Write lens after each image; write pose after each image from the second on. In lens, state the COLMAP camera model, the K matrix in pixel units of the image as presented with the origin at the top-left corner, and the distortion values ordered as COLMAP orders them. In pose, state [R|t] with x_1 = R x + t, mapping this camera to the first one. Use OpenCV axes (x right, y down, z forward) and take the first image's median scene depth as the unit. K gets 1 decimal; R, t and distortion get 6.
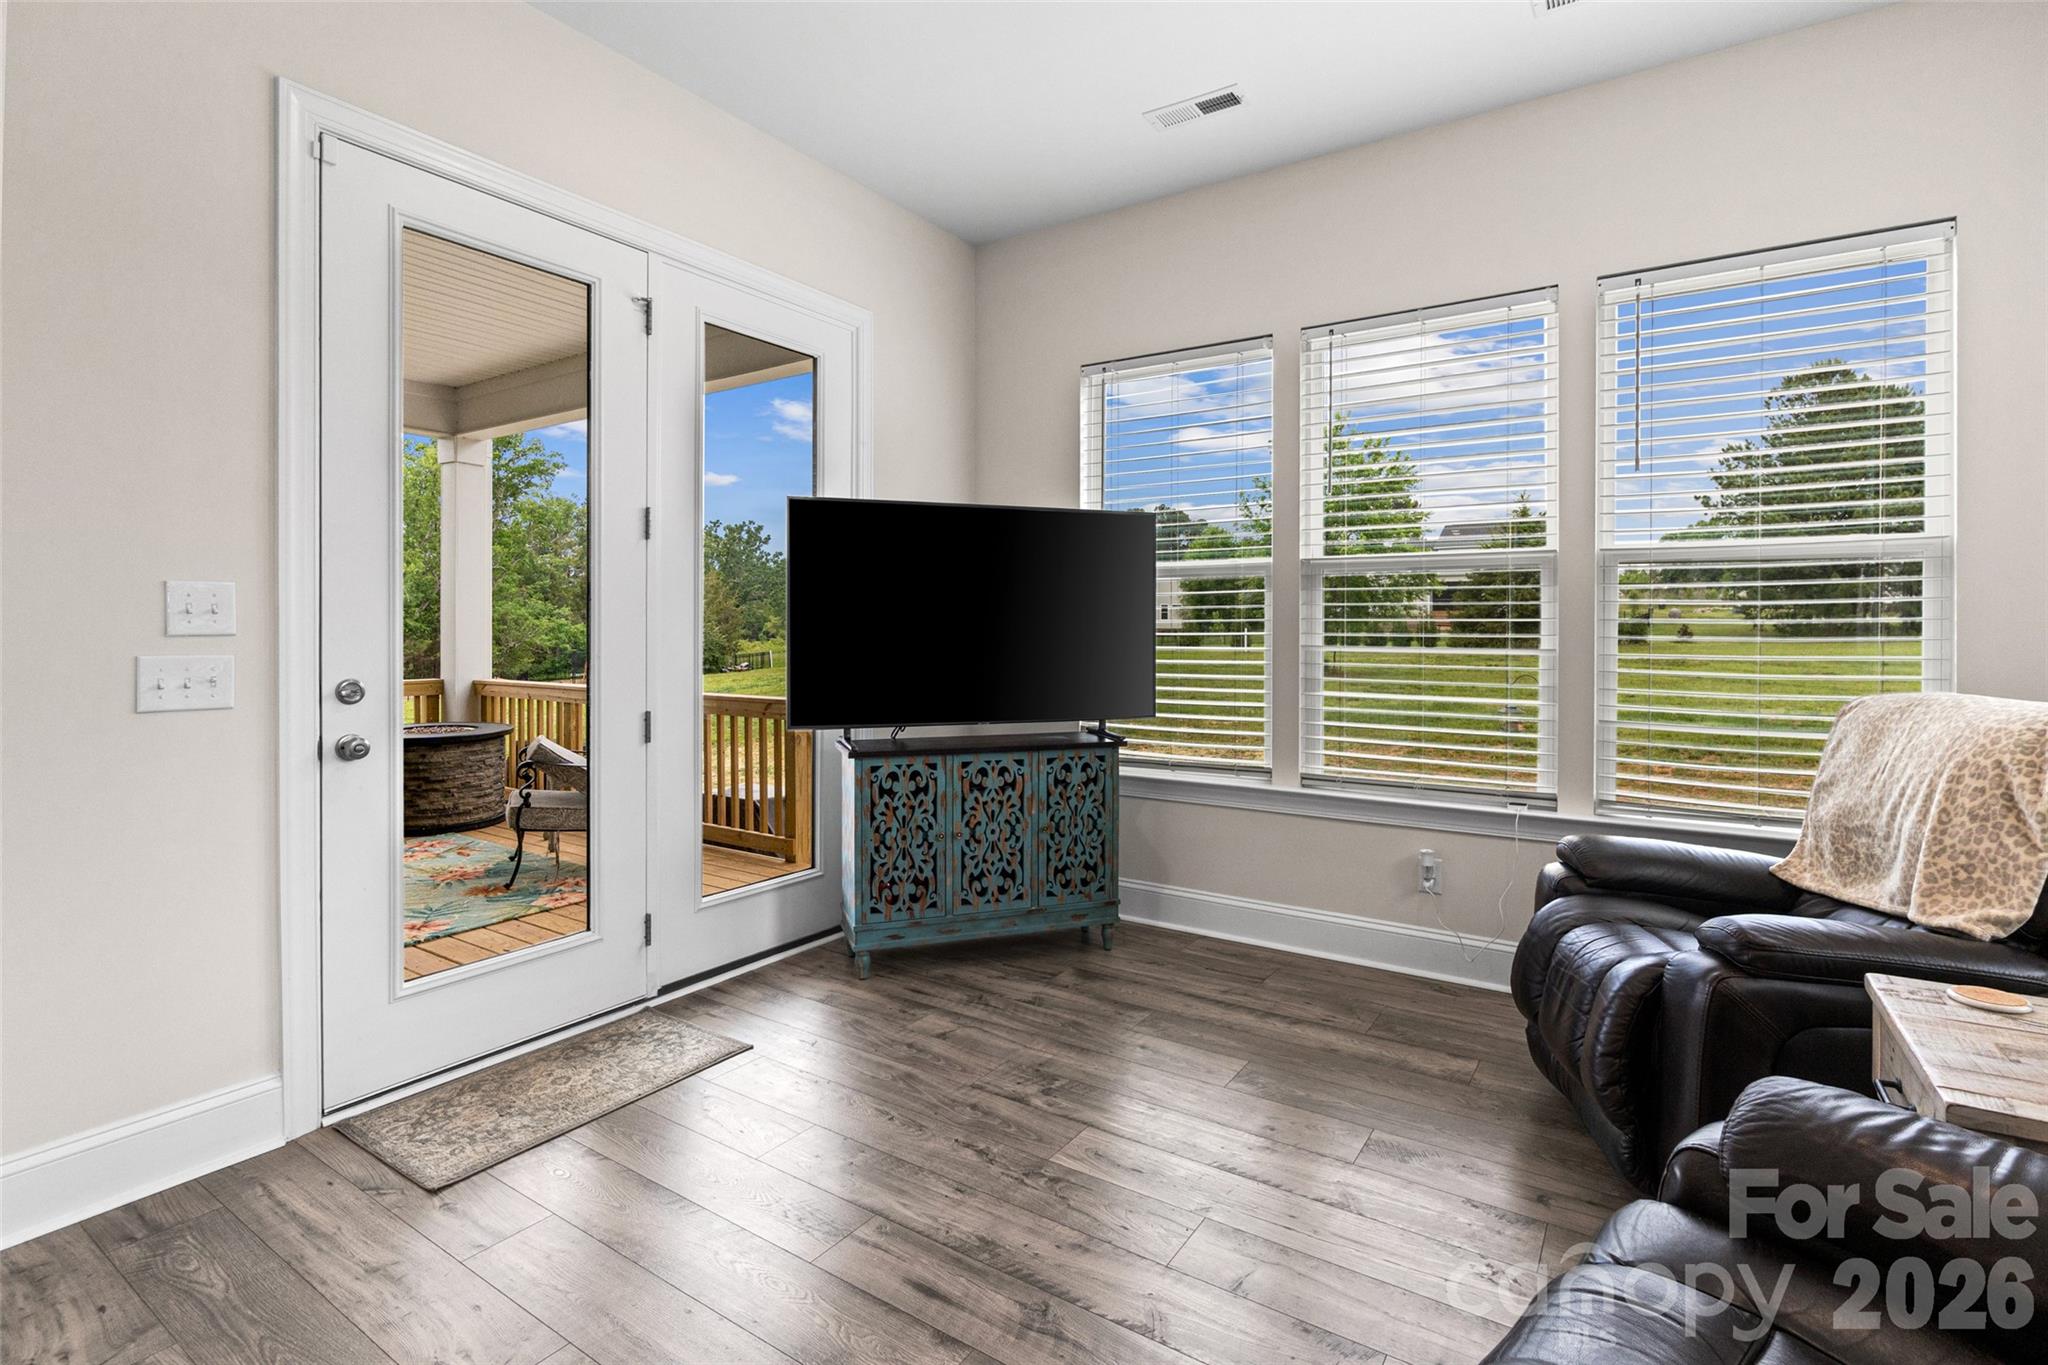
lens RADIAL K [[954.8, 0, 1017.8], [0, 954.8, 624.6], [0, 0, 1]] dist [-0.001985, -0.000963]
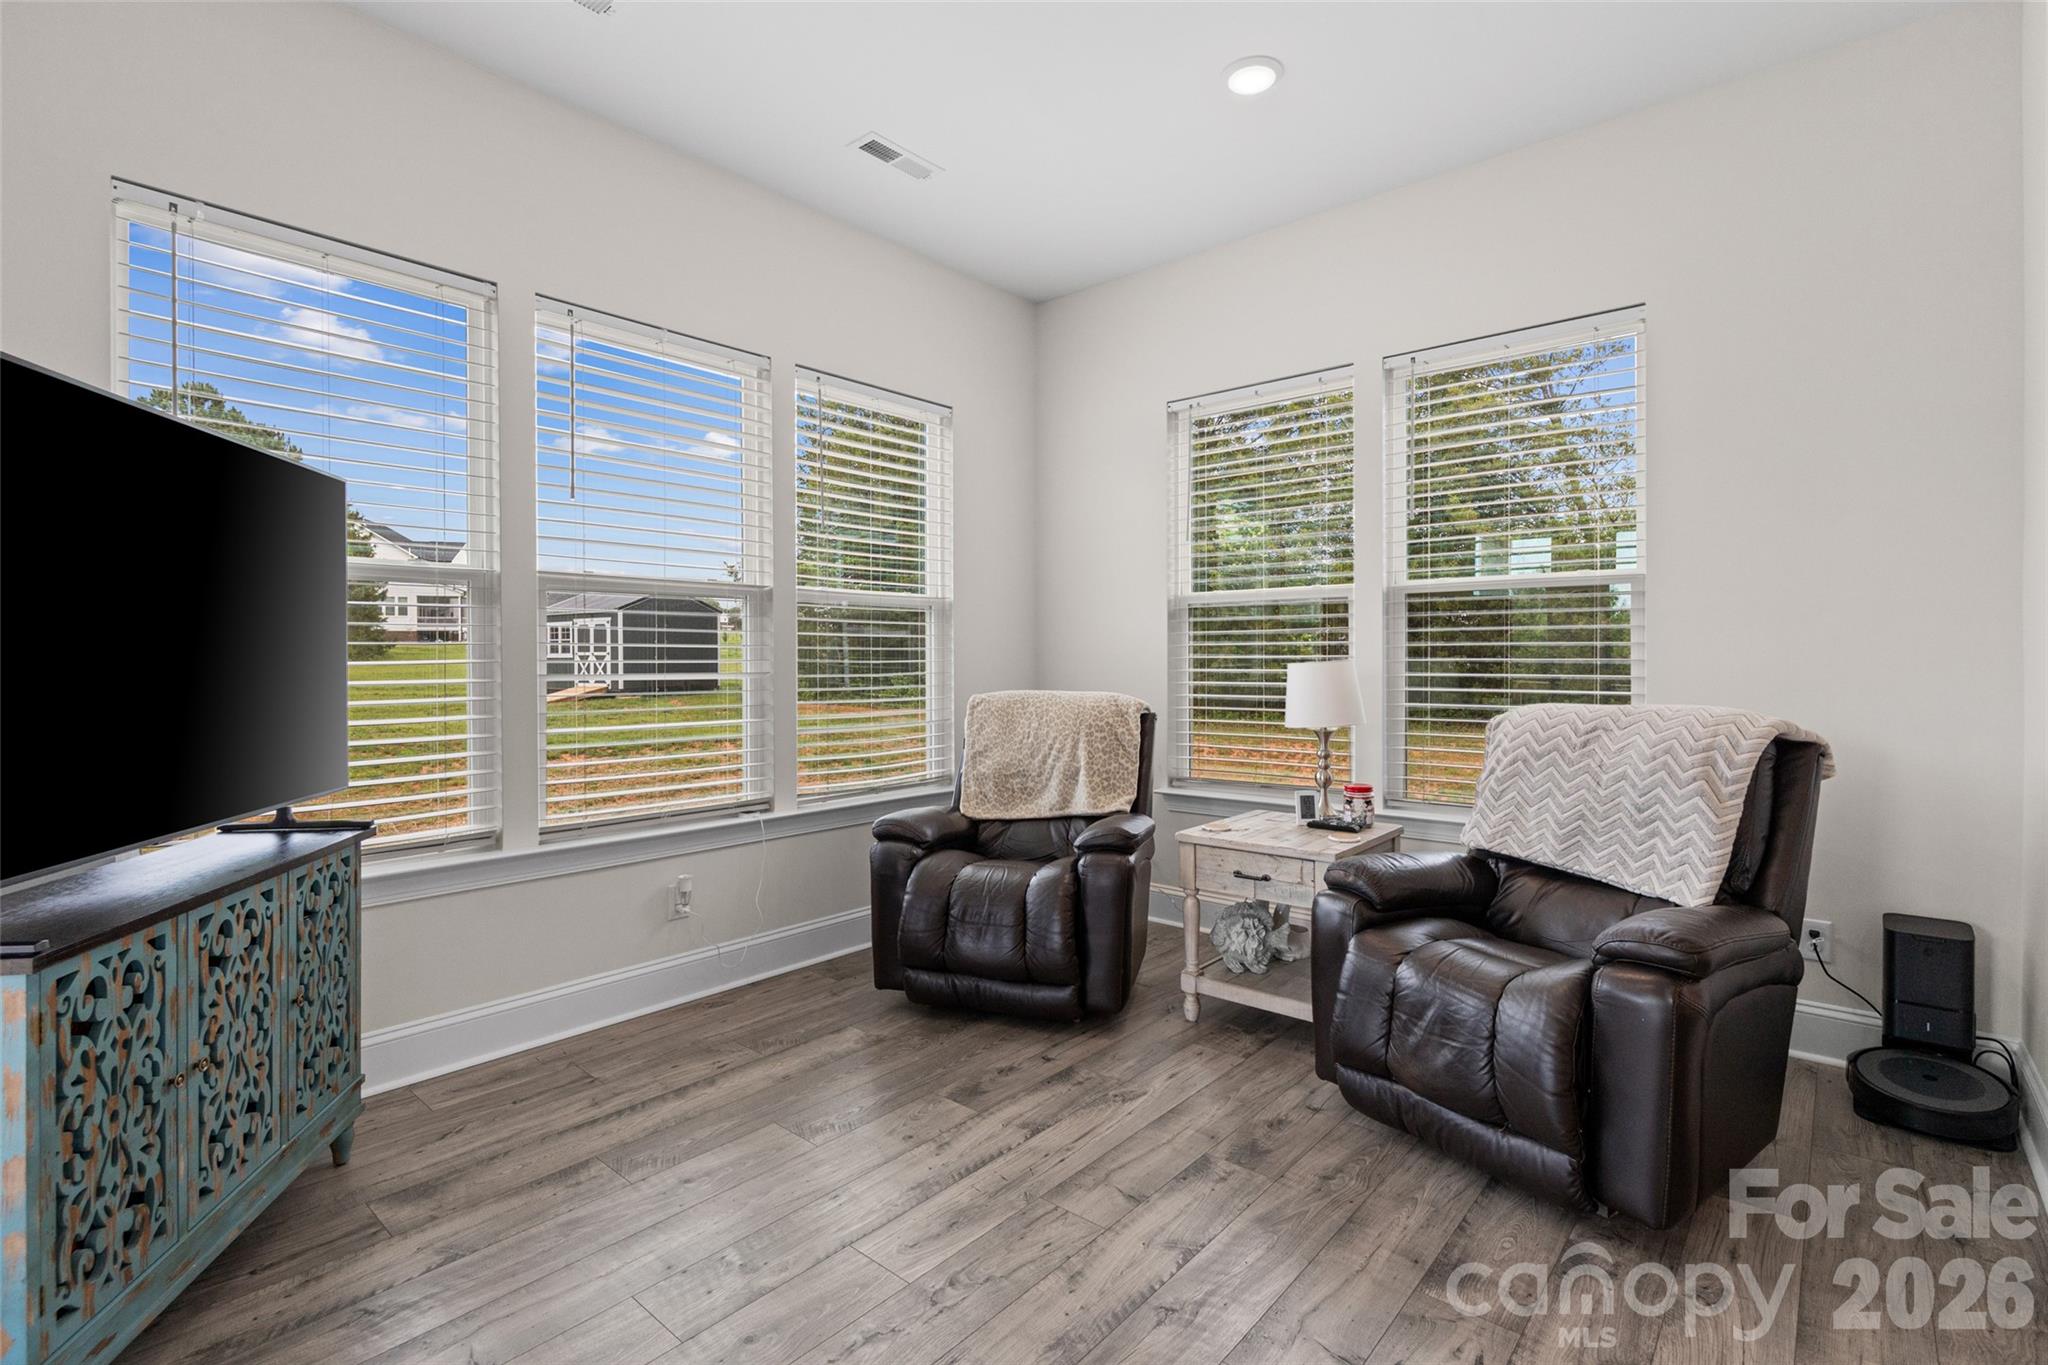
lens RADIAL K [[954.8, 0, 1026.4], [0, 954.8, 668.3], [0, 0, 1]] dist [-0.001985, -0.000963]
pose [[0.127460, -0.014576, 0.991737, -0.519393], [-0.002438, 0.999884, 0.015009, 0.003739], [-0.991841, -0.004331, 0.127410, 0.527165]]
